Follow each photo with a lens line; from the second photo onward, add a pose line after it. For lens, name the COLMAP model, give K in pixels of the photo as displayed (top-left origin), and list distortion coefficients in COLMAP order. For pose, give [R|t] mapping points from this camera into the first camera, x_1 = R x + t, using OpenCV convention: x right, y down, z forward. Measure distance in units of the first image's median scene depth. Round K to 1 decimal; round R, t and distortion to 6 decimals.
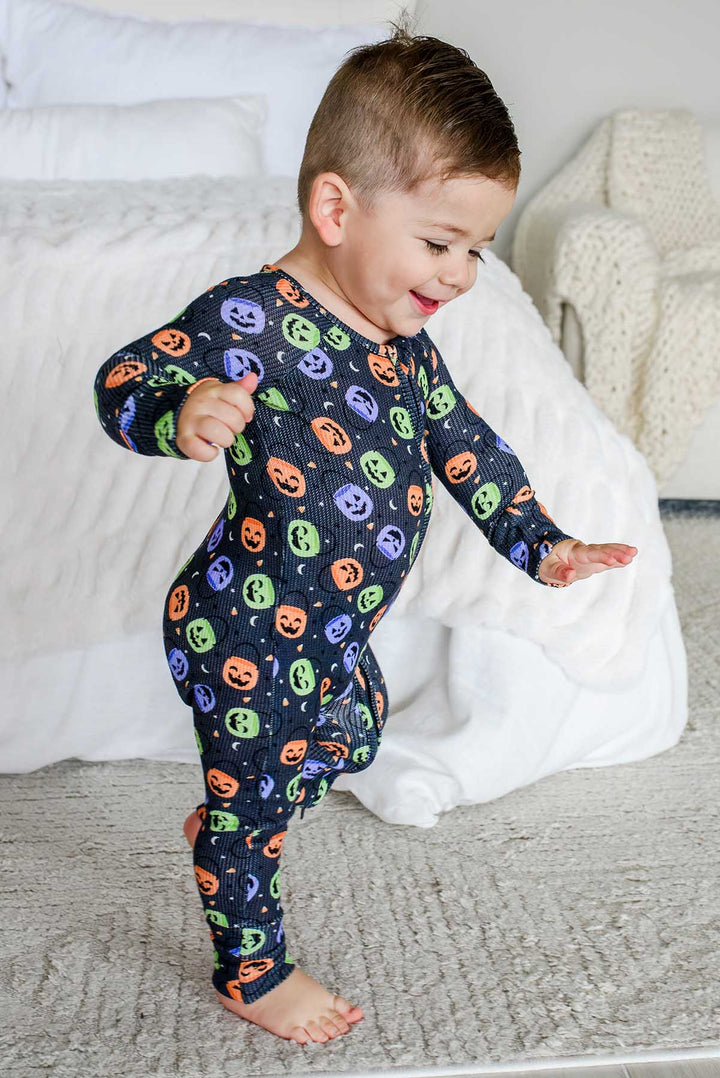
lens RADIAL K [[1538.1, 0, 360.0], [0, 1538.1, 539.0], [0, 0, 1]] dist [-0.041508, -0.013276]
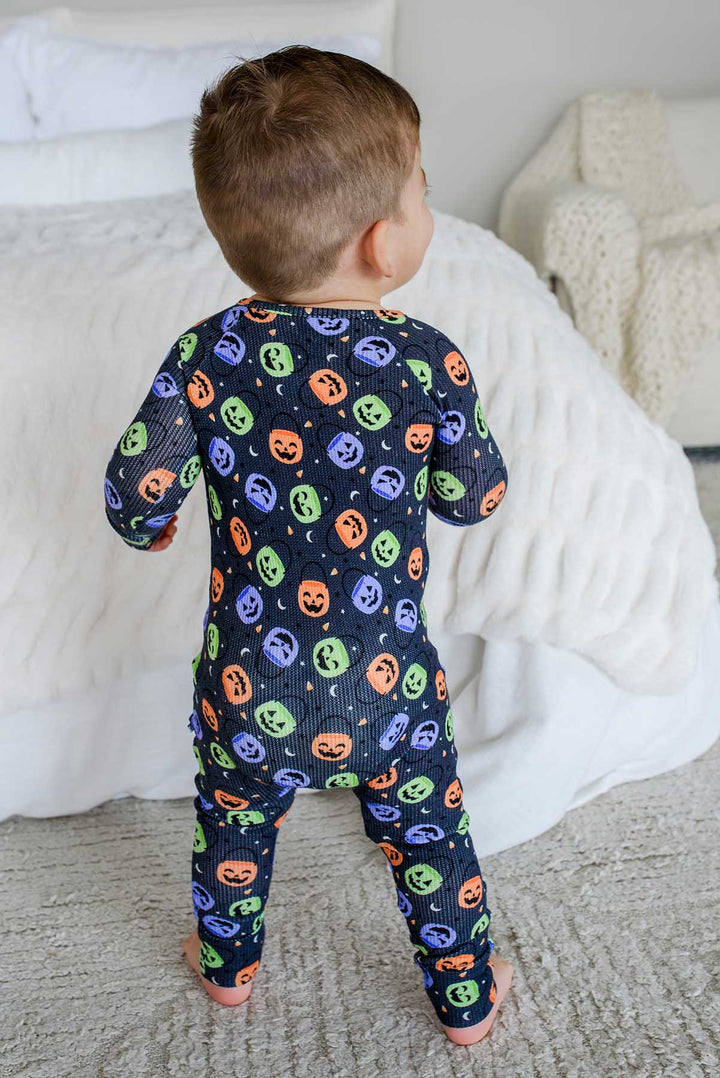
lens RADIAL K [[1204.4, 0, 336.5], [0, 1204.4, 540.8], [0, 0, 1]] dist [-0.023437, -0.033771]
pose [[0.996468, -0.077140, -0.033187, -0.012420], [0.079126, 0.994847, 0.063385, -0.059889], [0.028126, -0.065787, 0.997437, 0.238209]]
